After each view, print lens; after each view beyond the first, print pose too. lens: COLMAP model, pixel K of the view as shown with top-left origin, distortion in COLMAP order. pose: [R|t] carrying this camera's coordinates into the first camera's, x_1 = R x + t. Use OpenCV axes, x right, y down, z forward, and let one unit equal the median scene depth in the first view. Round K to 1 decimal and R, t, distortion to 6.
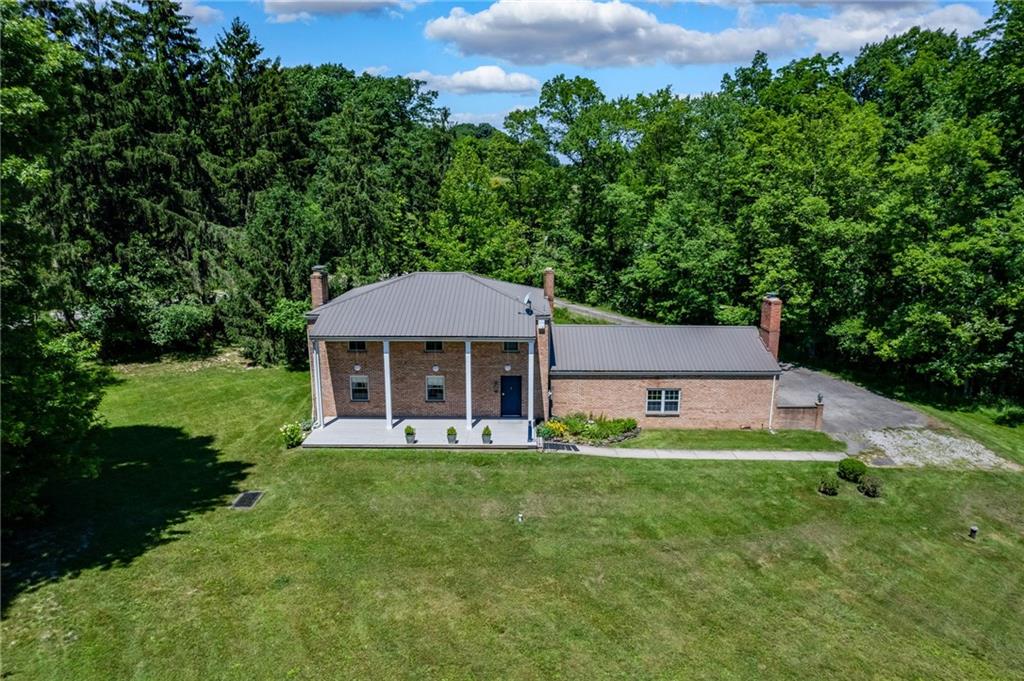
lens RADIAL K [[714.2, 0, 551.6], [0, 714.2, 342.8], [0, 0, 1]] dist [-0.035830, 0.000332]
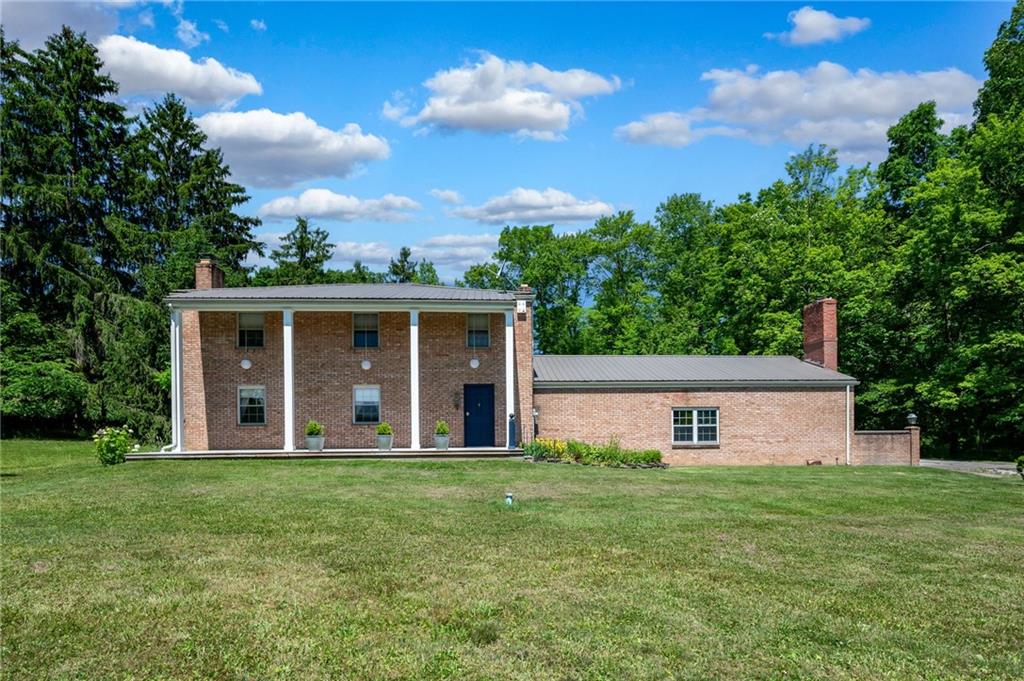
lens RADIAL K [[712.8, 0, 542.0], [0, 712.8, 341.8], [0, 0, 1]] dist [0.005806, 0.000753]
pose [[0.998830, -0.019785, 0.044123, -0.024677], [0.028660, 0.977143, -0.210644, 0.147944], [-0.038947, 0.211662, 0.976567, 0.309288]]
